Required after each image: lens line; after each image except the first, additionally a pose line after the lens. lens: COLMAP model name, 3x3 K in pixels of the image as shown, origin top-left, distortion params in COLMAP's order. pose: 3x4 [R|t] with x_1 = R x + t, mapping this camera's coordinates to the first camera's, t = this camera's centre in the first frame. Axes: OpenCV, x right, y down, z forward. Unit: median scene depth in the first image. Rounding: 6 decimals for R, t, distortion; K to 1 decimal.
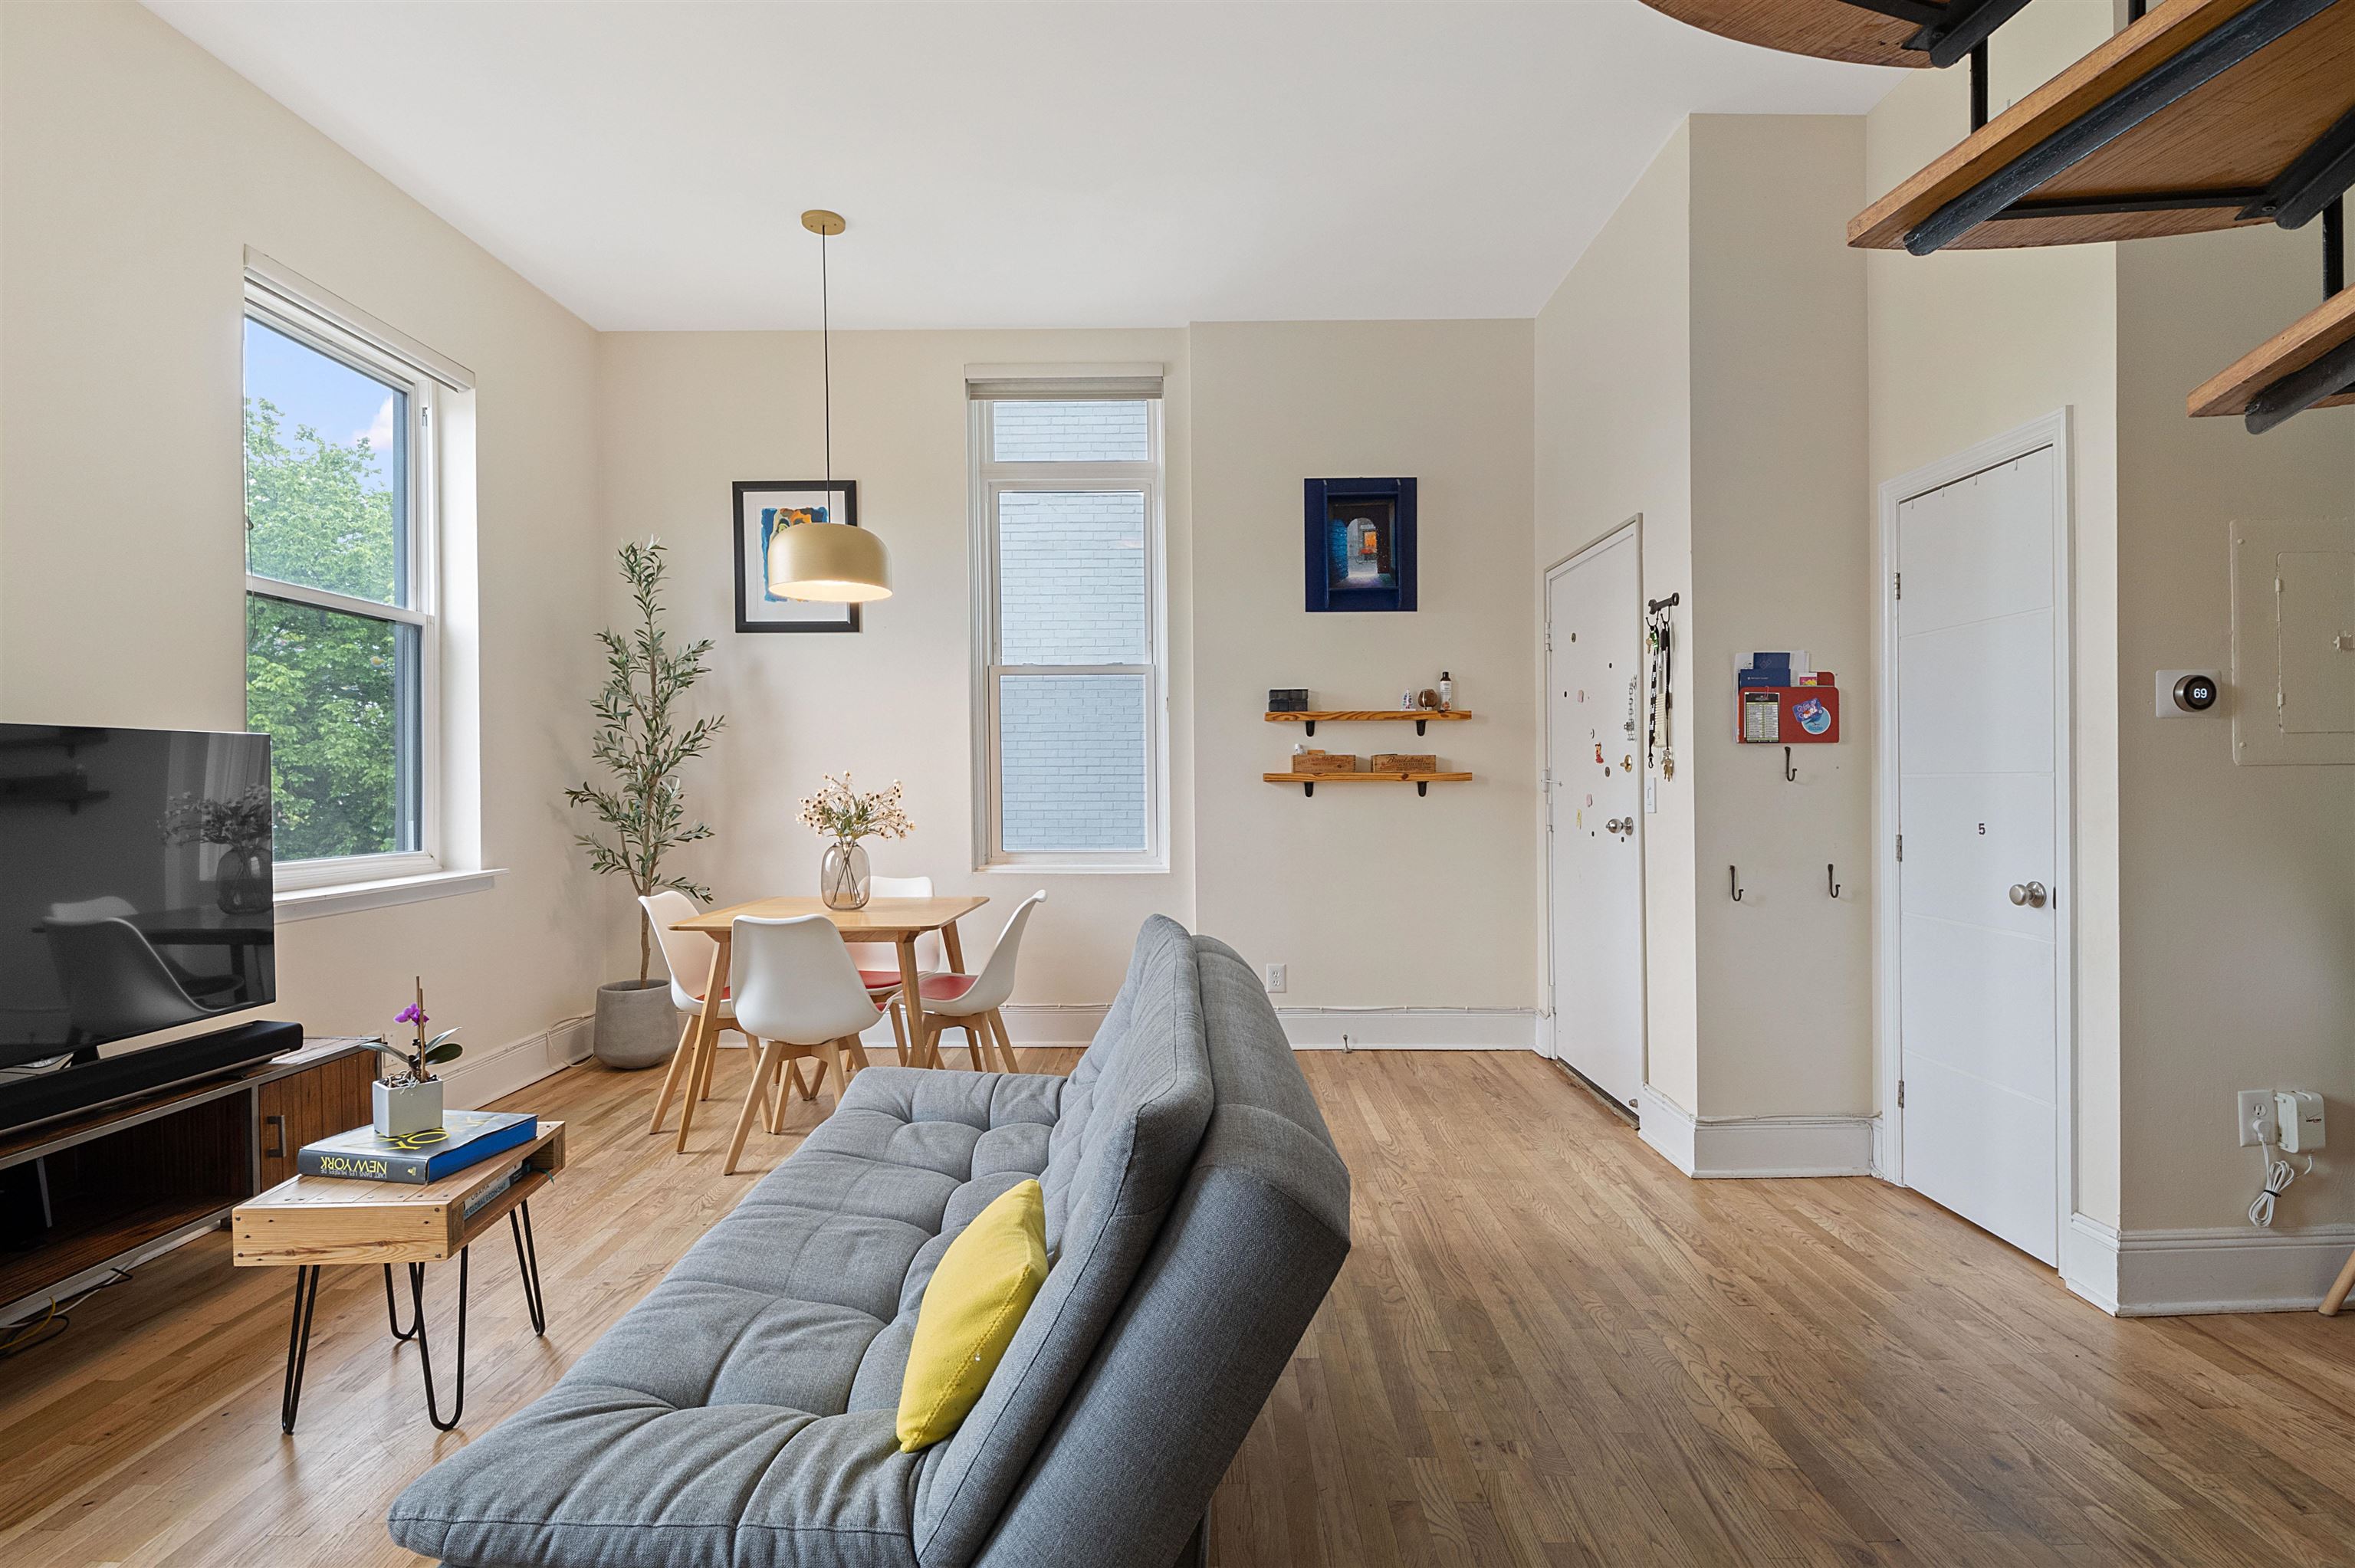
lens RADIAL K [[1133.9, 0, 1185.9], [0, 1133.9, 784.3], [0, 0, 1]] dist [0.023699, -0.026979]
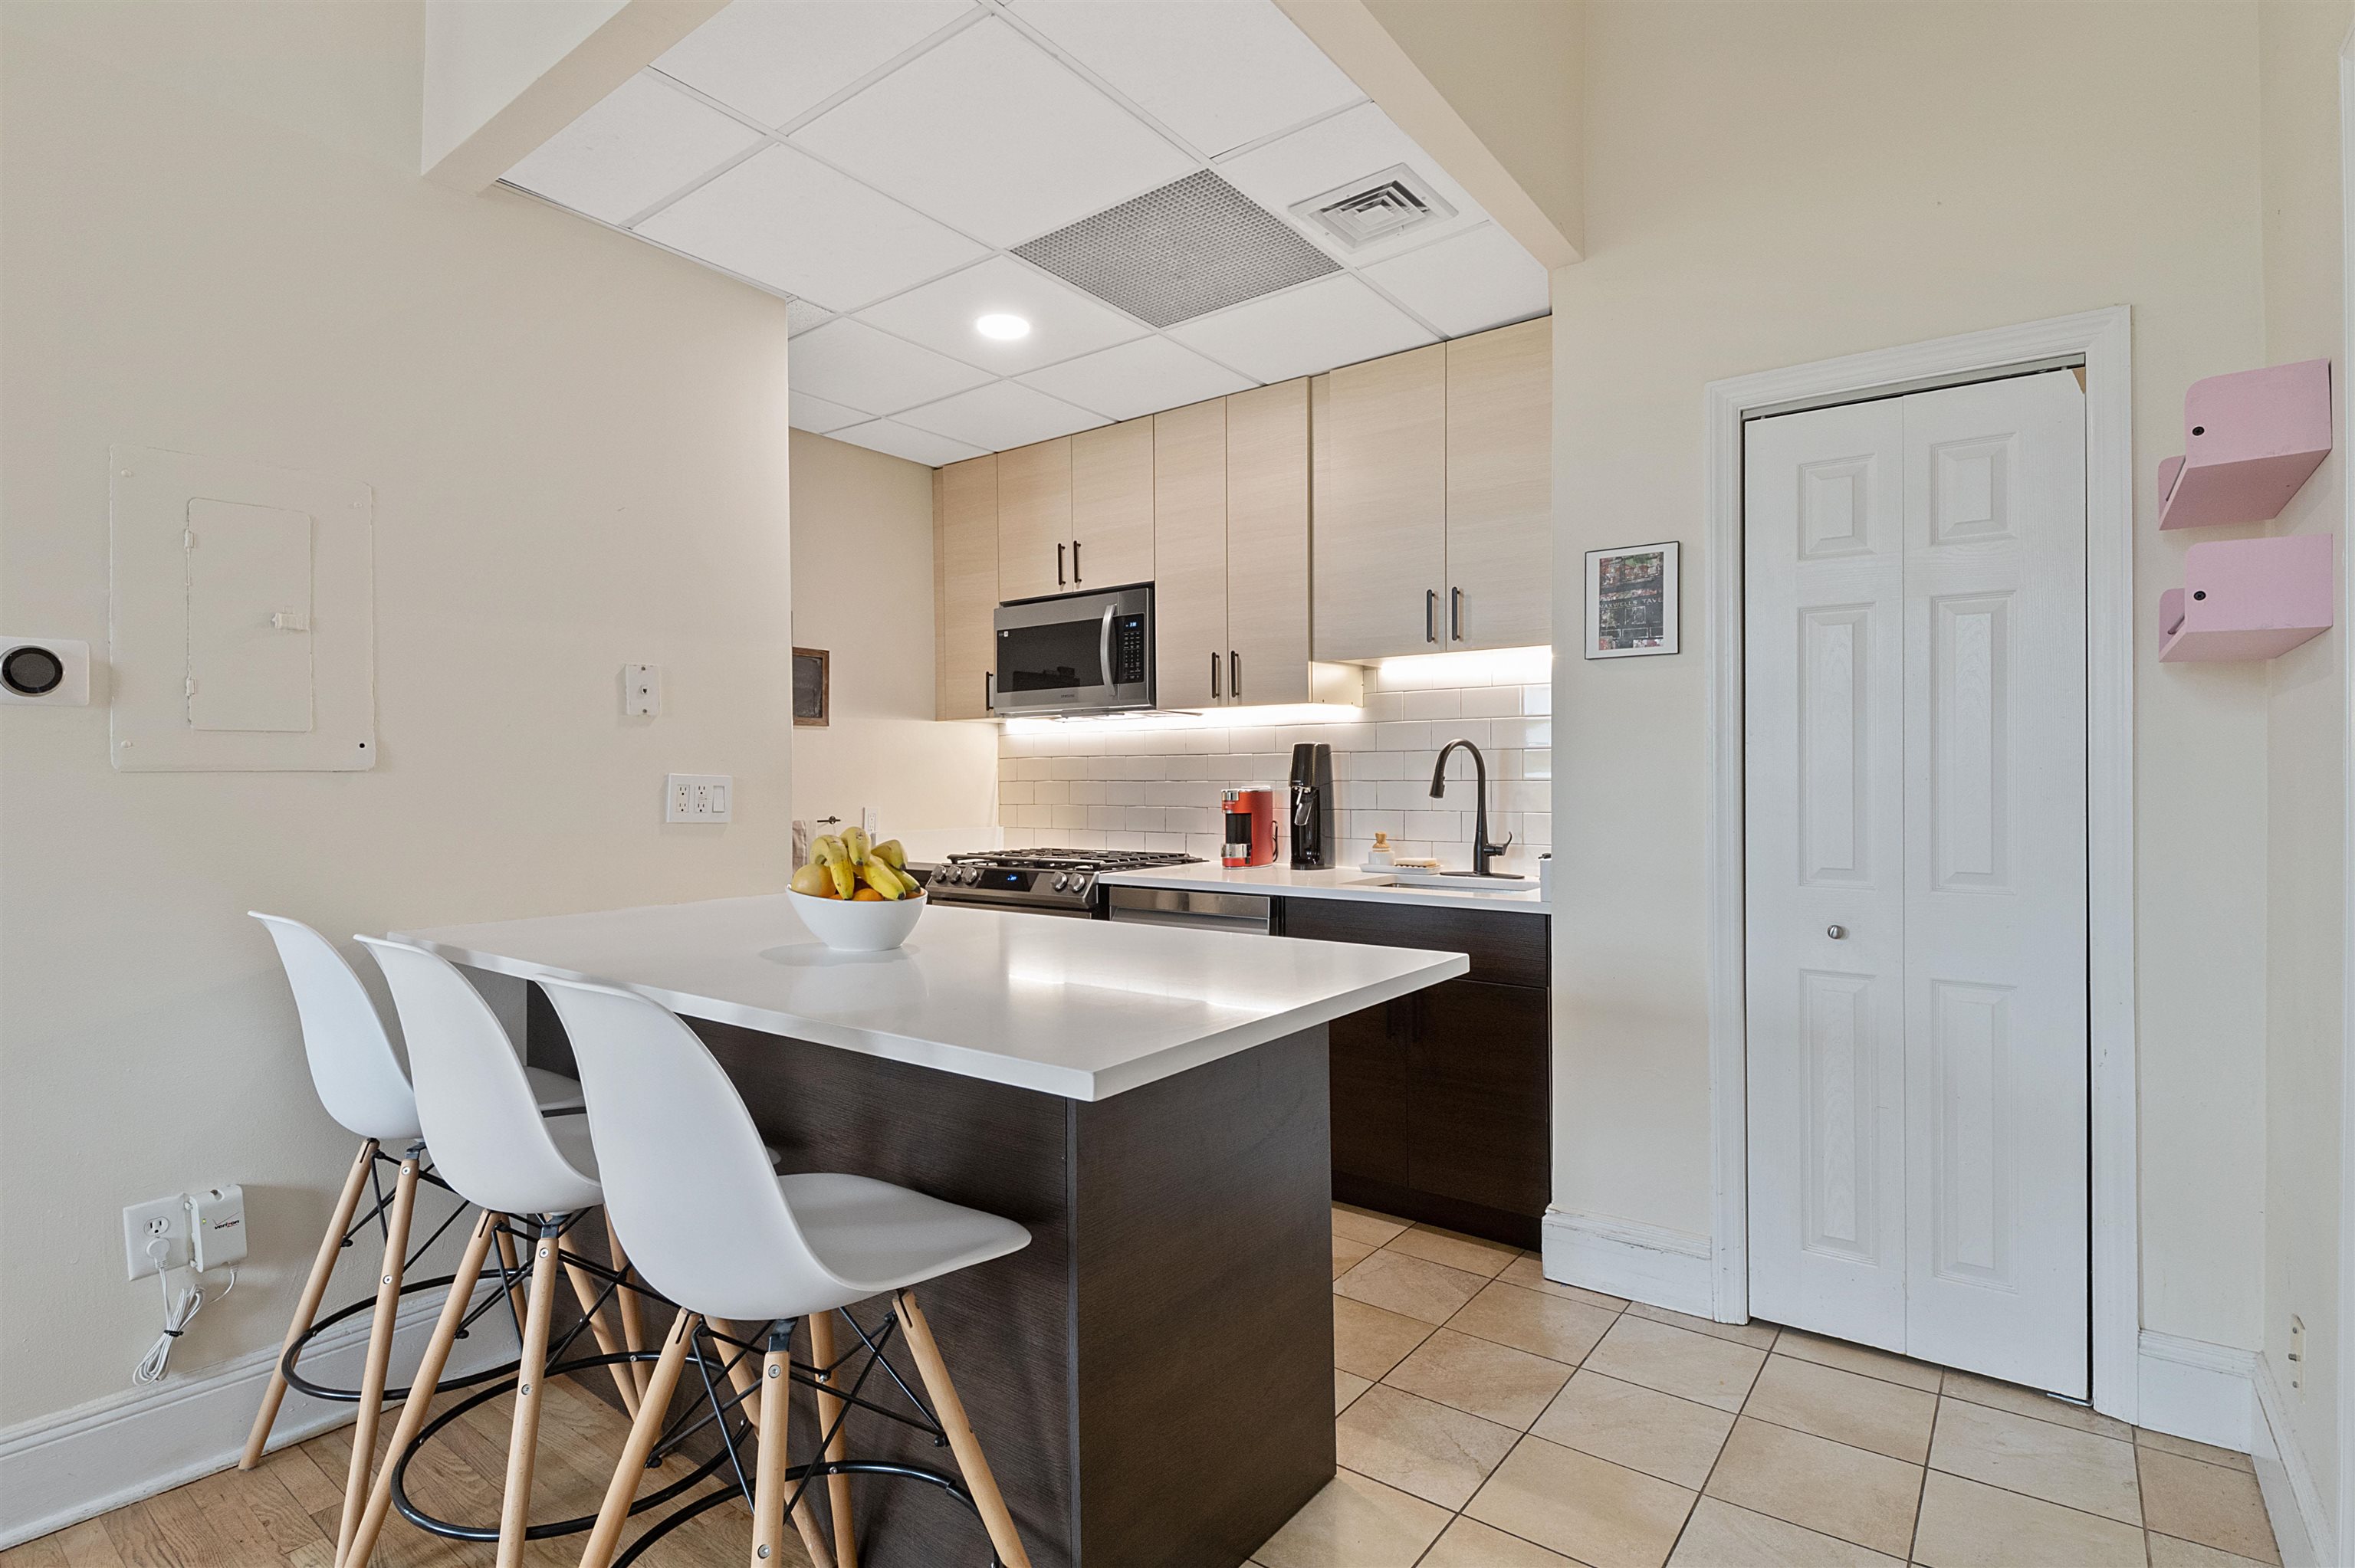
lens RADIAL K [[1144.3, 0, 1177.5], [0, 1144.3, 784.0], [0, 0, 1]] dist [0.023977, -0.022566]
pose [[0.606041, 0.000799, 0.795433, 0.490279], [0.005677, 0.999970, -0.005330, -0.000673], [-0.795413, 0.007745, 0.606018, -0.009344]]
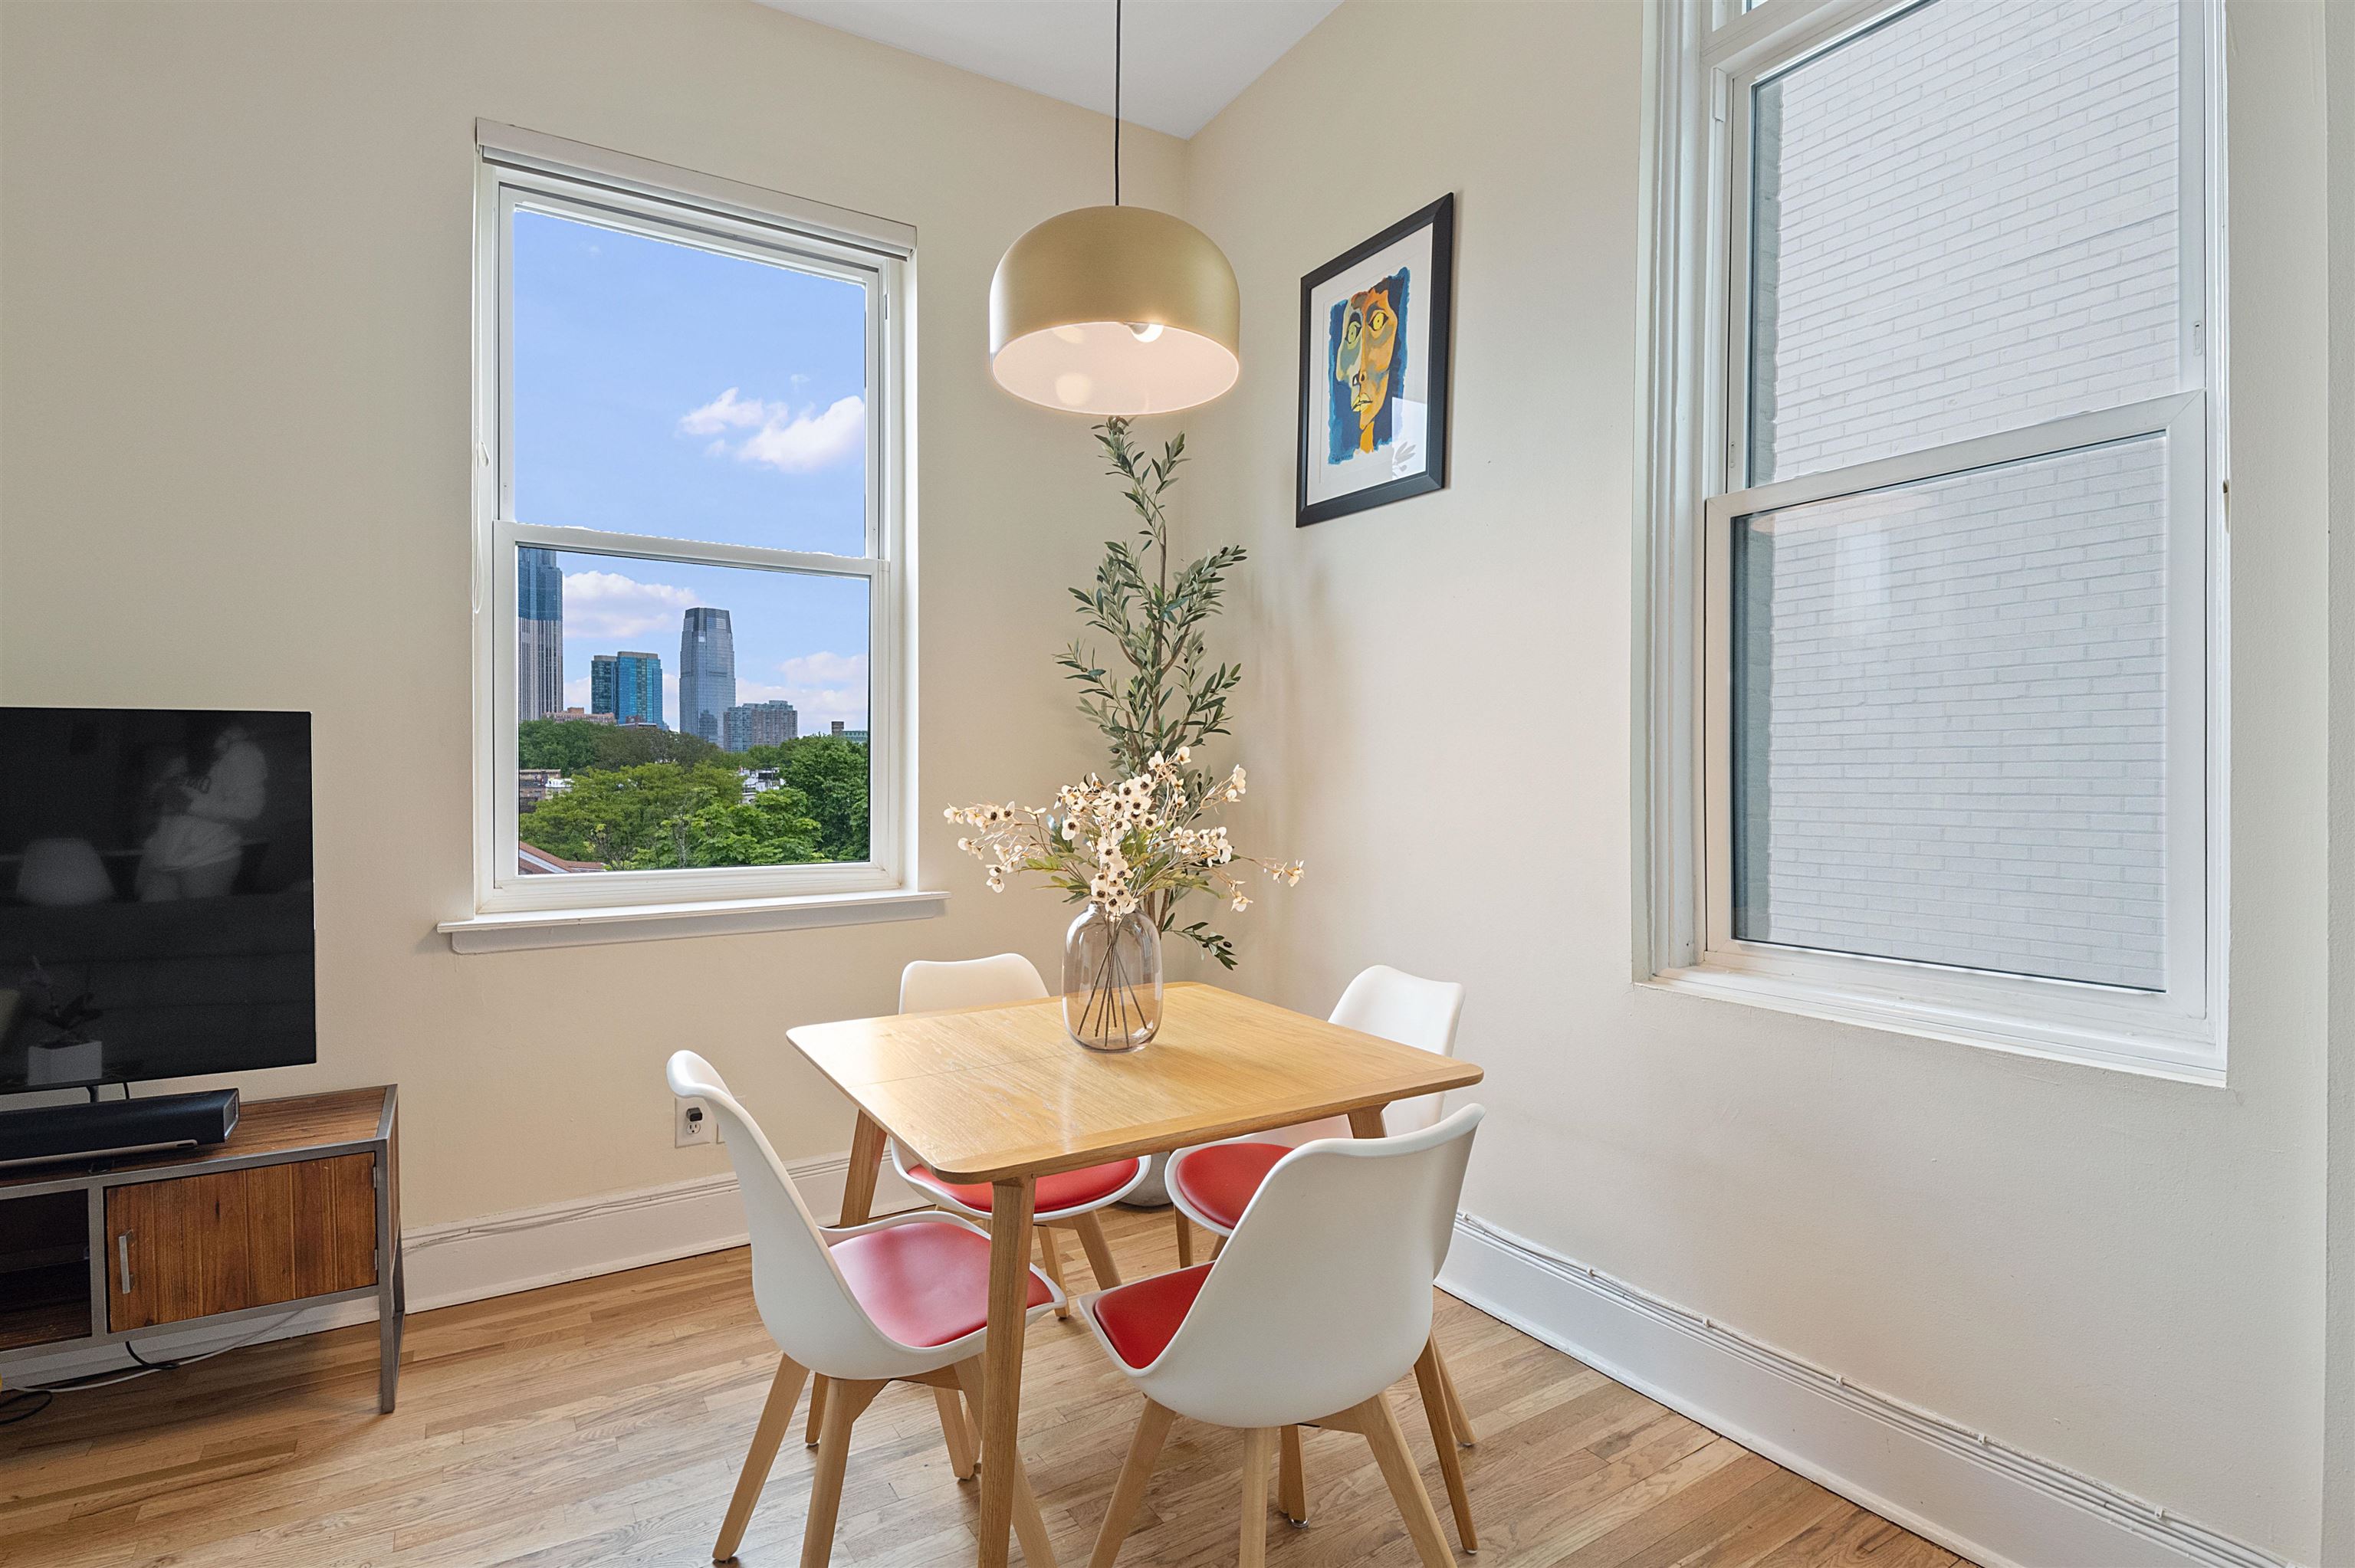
lens RADIAL K [[1144.3, 0, 1177.5], [0, 1144.3, 784.0], [0, 0, 1]] dist [0.023977, -0.022566]
pose [[0.536840, 0.007110, -0.843654, 0.112527], [-0.002954, 0.999974, 0.006547, 0.000171], [0.843679, -0.001023, 0.536847, 0.787793]]
